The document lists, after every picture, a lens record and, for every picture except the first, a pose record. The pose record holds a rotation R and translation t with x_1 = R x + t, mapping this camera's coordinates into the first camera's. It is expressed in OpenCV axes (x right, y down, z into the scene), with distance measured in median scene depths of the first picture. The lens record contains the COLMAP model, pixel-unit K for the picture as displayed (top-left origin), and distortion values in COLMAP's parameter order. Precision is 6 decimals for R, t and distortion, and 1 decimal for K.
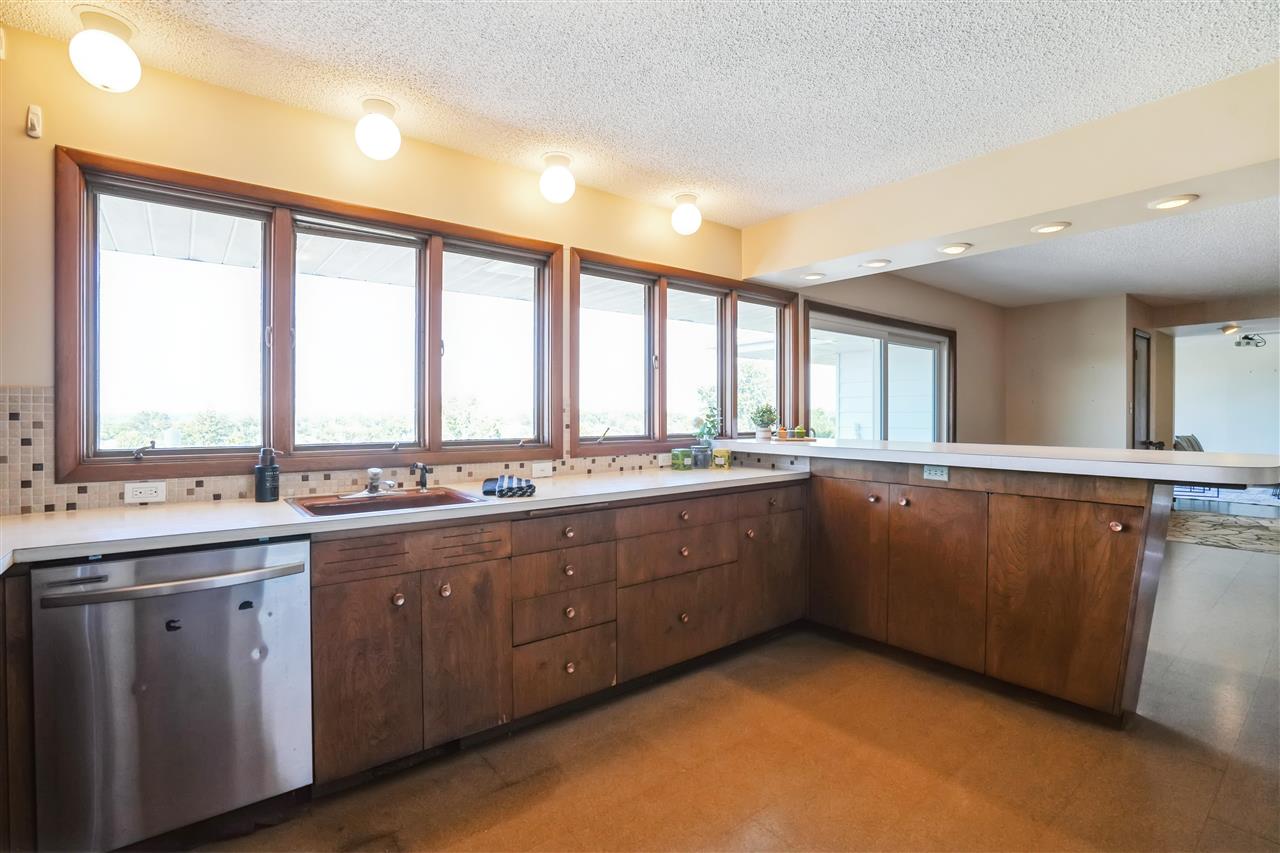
lens RADIAL K [[604.4, 0, 645.3], [0, 604.4, 427.6], [0, 0, 1]] dist [-0.020451, 0.004444]
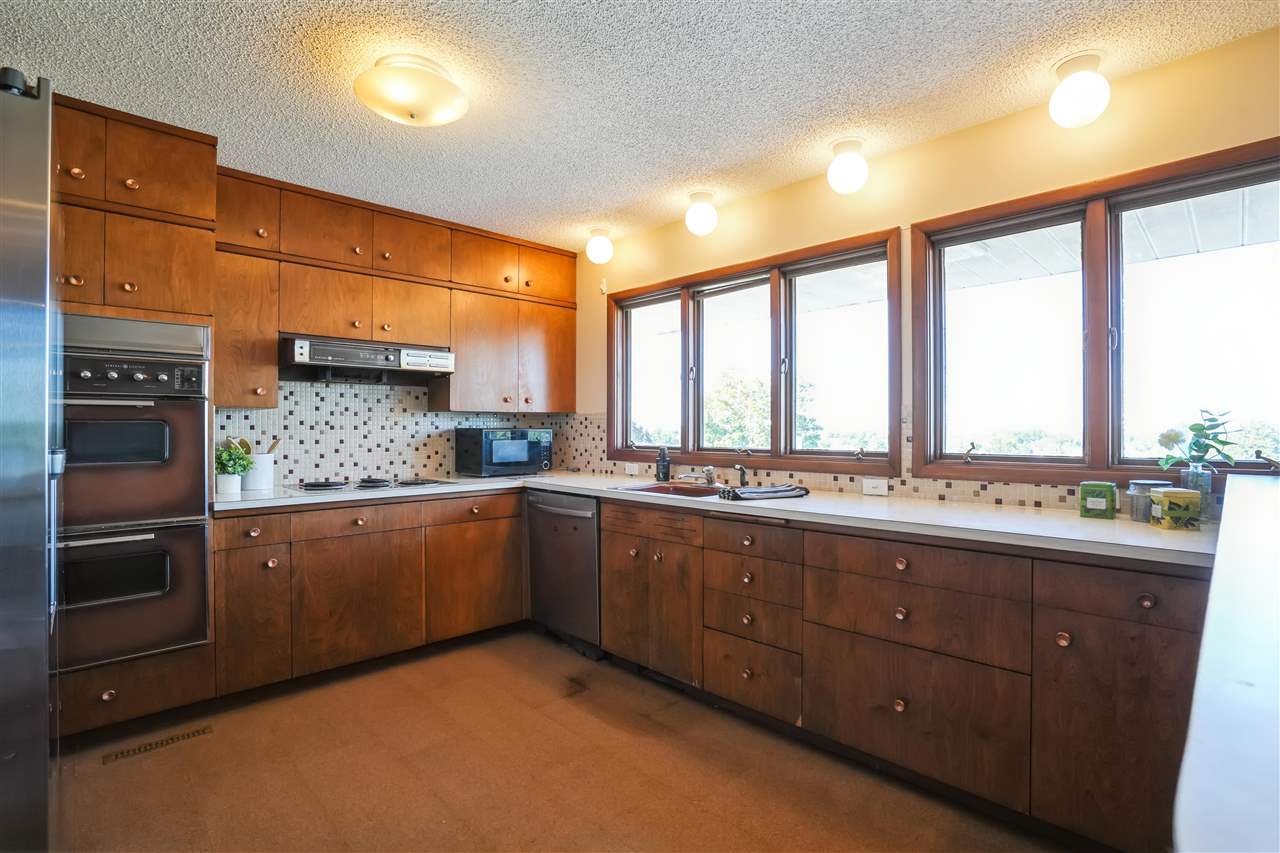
lens RADIAL K [[604.4, 0, 620.0], [0, 604.4, 430.1], [0, 0, 1]] dist [-0.020451, 0.004444]
pose [[0.085393, 0.006000, -0.996329, 0.739141], [-0.016457, 0.999854, 0.004611, -0.013353], [0.996211, 0.016003, 0.085479, 0.588001]]
